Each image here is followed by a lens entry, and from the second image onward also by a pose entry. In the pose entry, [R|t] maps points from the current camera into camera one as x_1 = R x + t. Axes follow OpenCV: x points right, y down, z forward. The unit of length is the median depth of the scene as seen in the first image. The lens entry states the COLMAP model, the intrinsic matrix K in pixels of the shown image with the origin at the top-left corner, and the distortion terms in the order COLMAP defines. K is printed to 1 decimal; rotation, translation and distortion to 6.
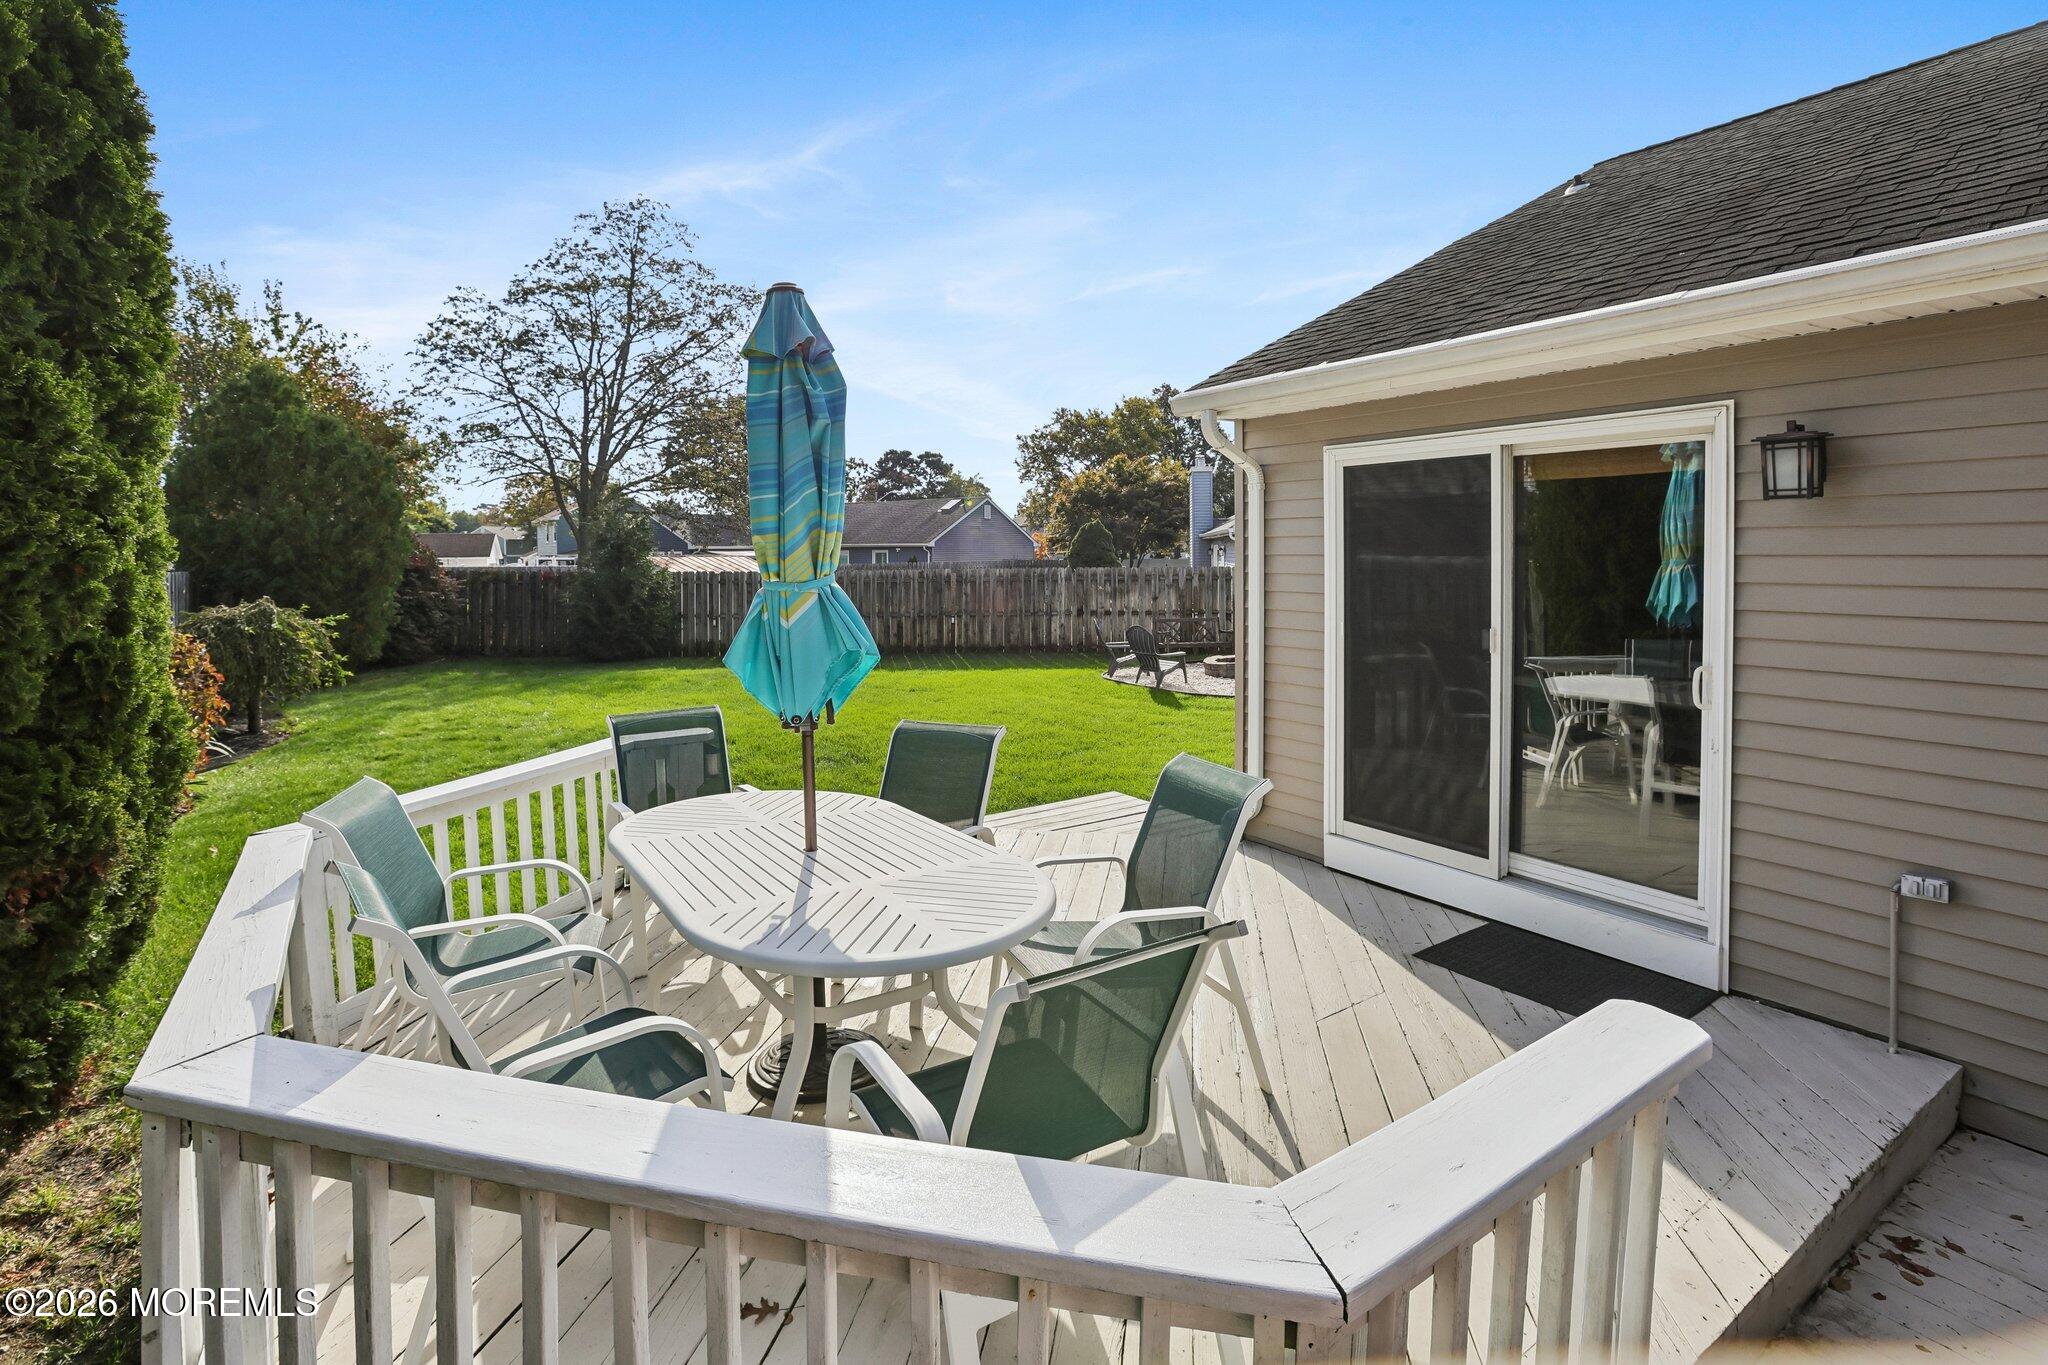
lens RADIAL K [[957.1, 0, 1011.8], [0, 957.1, 580.8], [0, 0, 1]] dist [-0.037460, 0.010297]
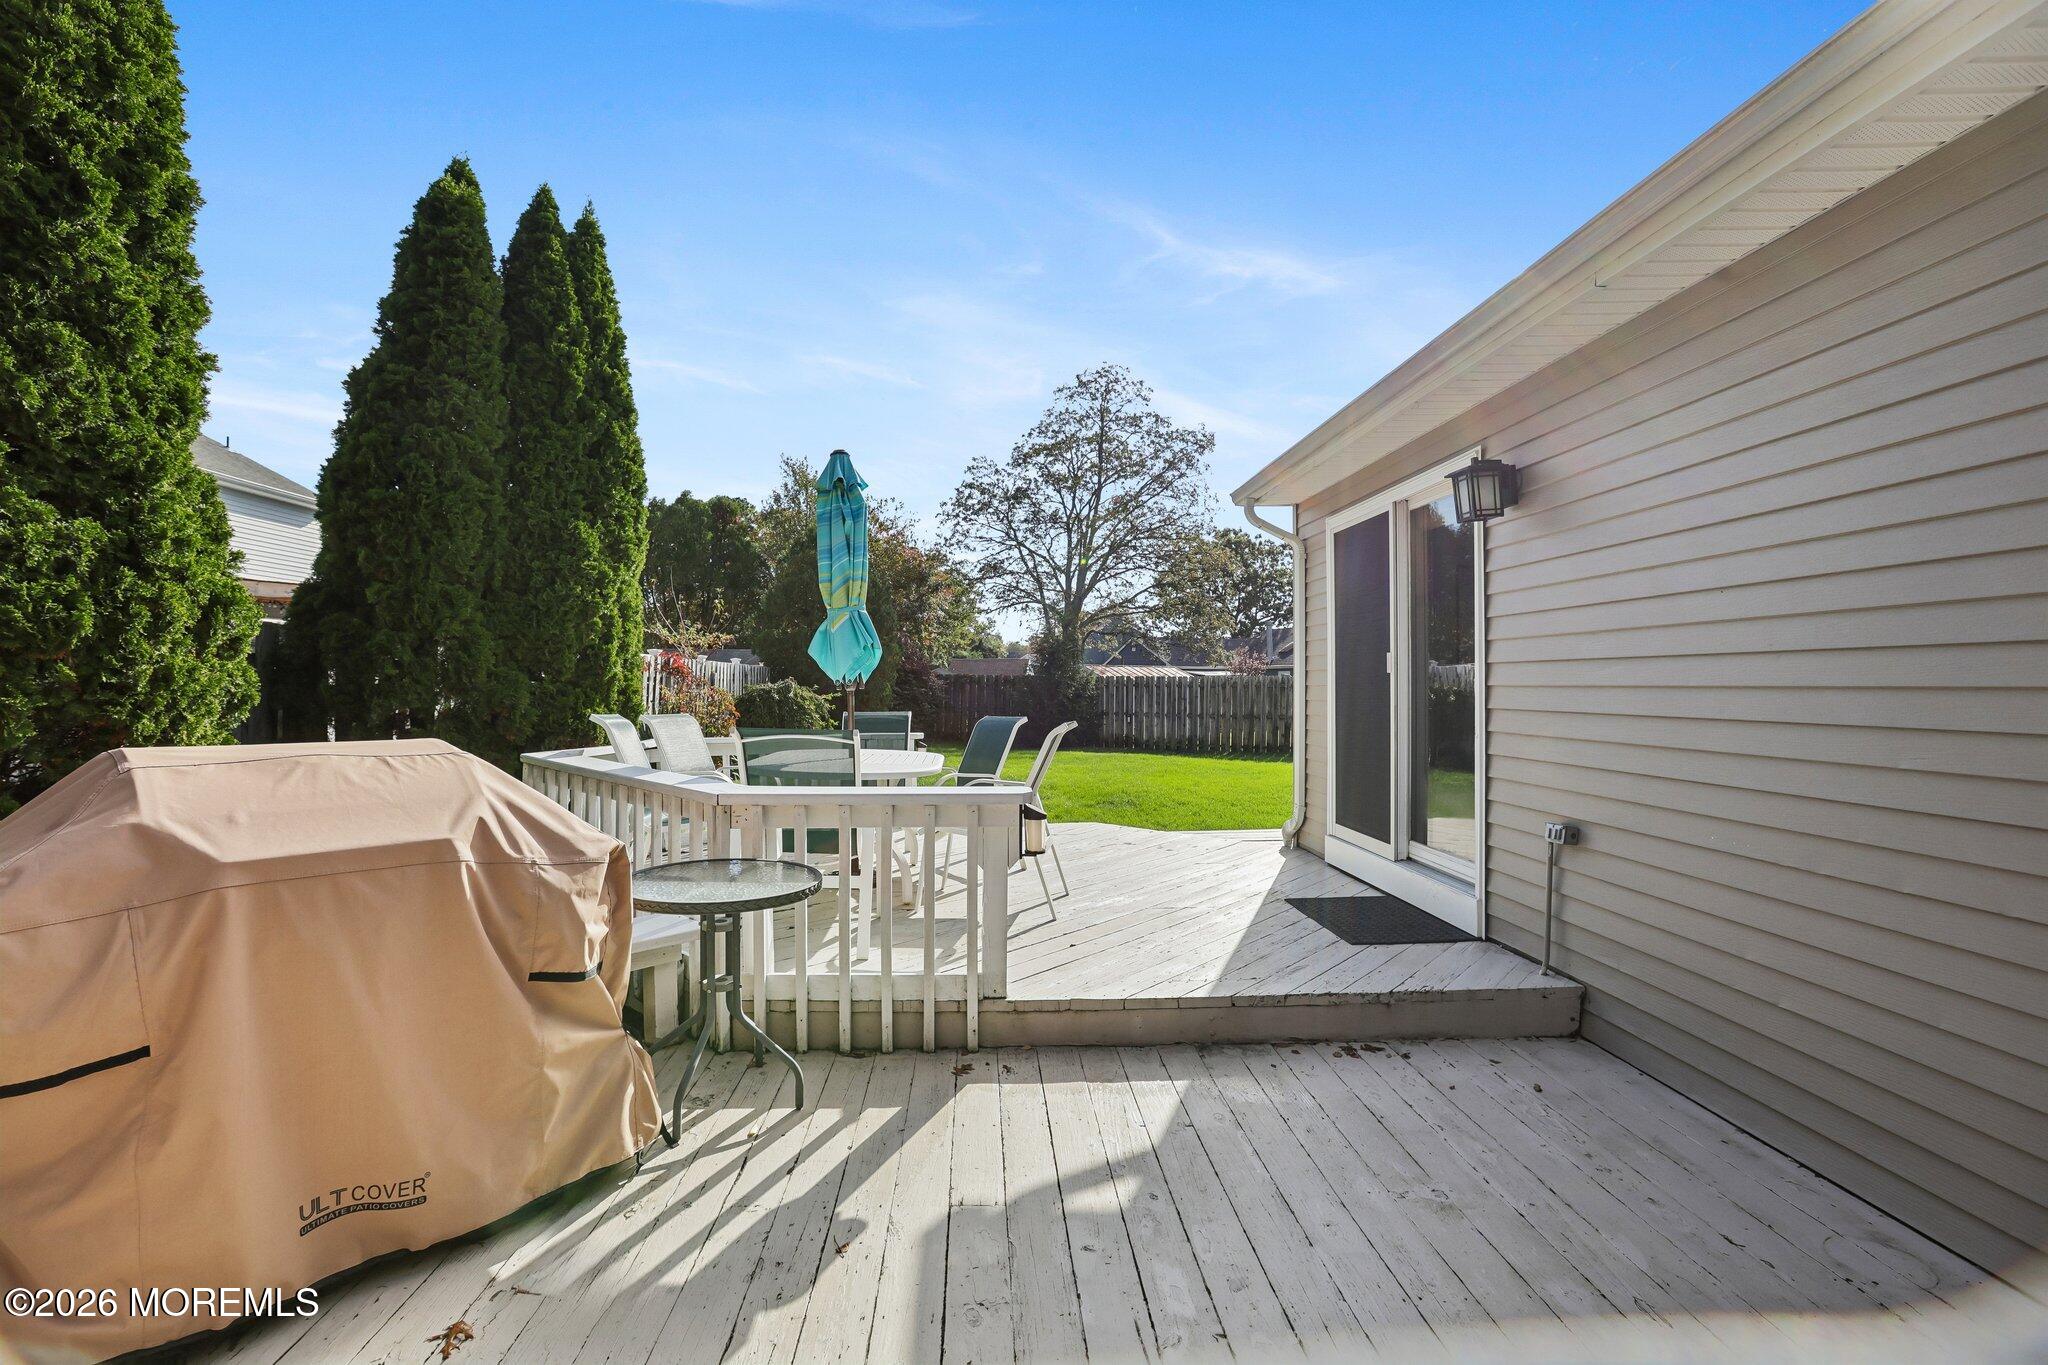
lens RADIAL K [[929.6, 0, 1007.1], [0, 929.6, 676.0], [0, 0, 1]] dist [-0.056162, 0.019467]
pose [[0.857900, 0.004242, -0.513800, 0.686531], [-0.022138, 0.999342, -0.028714, 0.124440], [0.513340, 0.036009, 0.857430, -0.262250]]
